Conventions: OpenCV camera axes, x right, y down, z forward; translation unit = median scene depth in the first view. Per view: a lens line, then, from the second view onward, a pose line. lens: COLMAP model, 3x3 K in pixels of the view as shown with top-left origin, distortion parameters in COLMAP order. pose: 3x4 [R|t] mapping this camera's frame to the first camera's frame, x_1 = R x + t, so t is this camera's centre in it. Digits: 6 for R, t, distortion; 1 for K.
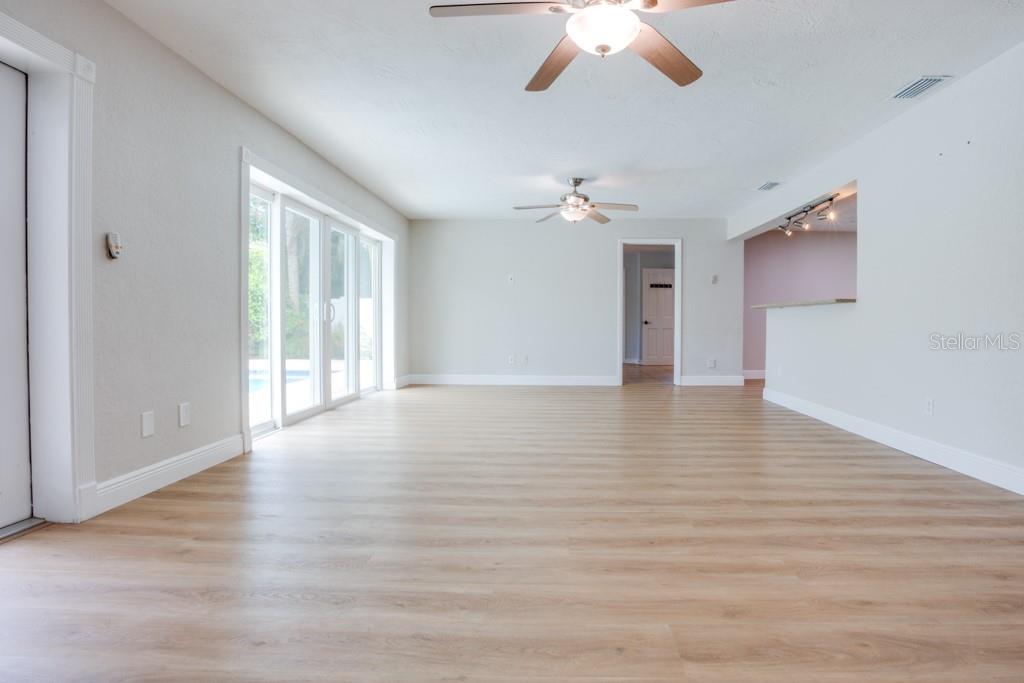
lens RADIAL K [[543.8, 0, 548.8], [0, 543.8, 339.5], [0, 0, 1]] dist [-0.093673, 0.041583]
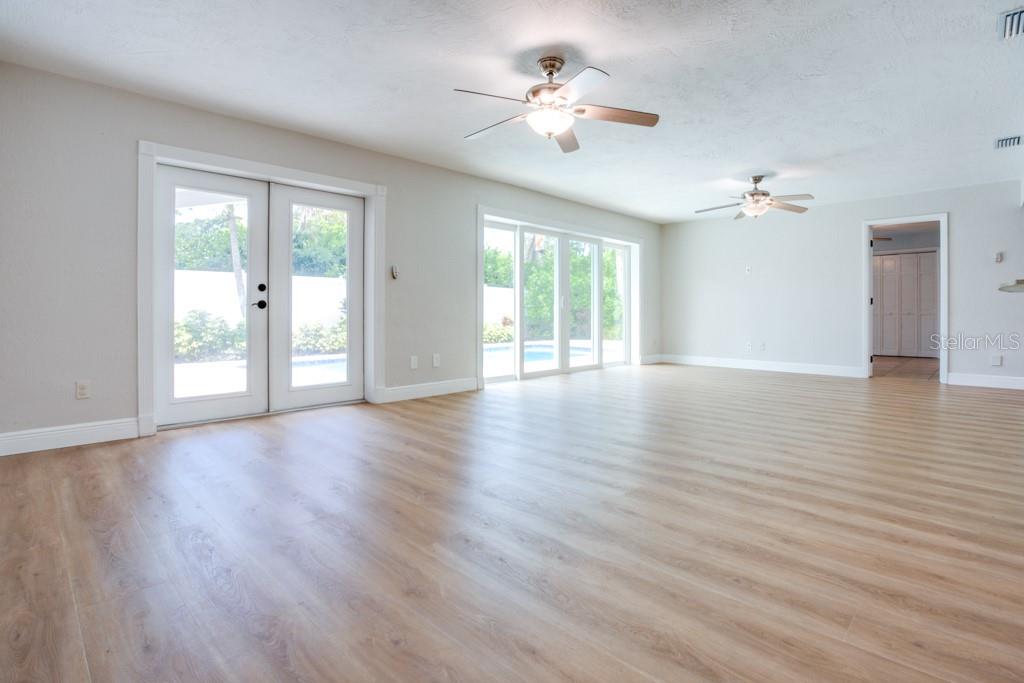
lens RADIAL K [[507.6, 0, 515.8], [0, 507.6, 337.0], [0, 0, 1]] dist [-0.065221, 0.017562]
pose [[0.724030, 0.030911, -0.689075, 0.396455], [-0.018347, 0.999505, 0.025558, 0.005016], [0.689524, -0.005862, 0.724239, -0.049501]]
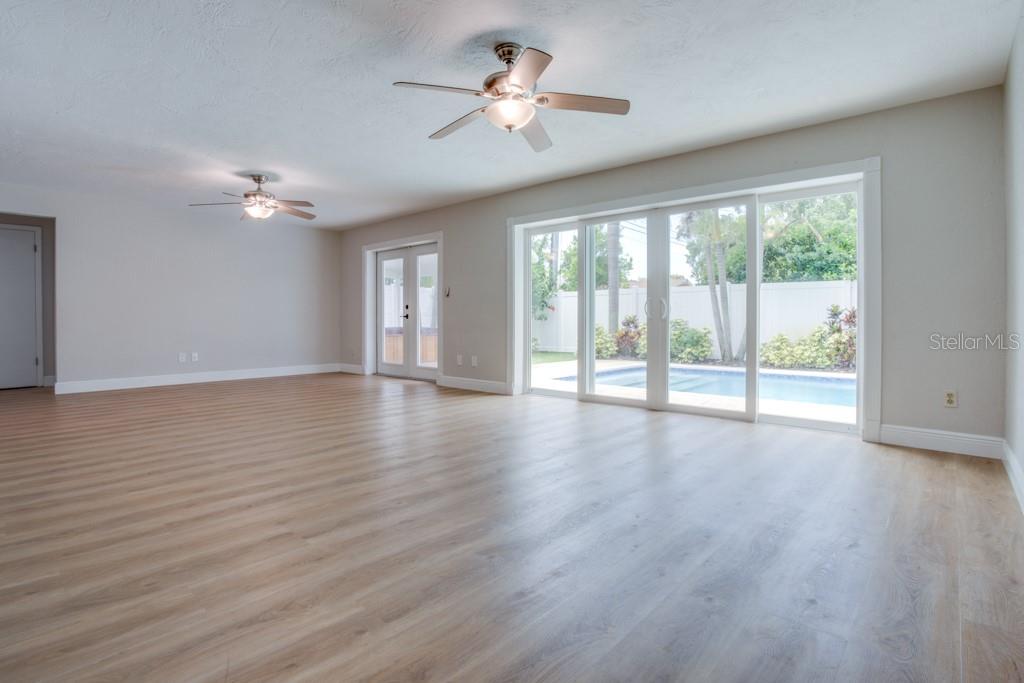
lens RADIAL K [[507.6, 0, 515.8], [0, 507.6, 337.0], [0, 0, 1]] dist [-0.065221, 0.017562]
pose [[-0.656114, 0.019893, -0.754399, 0.434769], [-0.026814, 0.998407, 0.049649, -0.039135], [0.754185, 0.052804, -0.654535, 1.381255]]
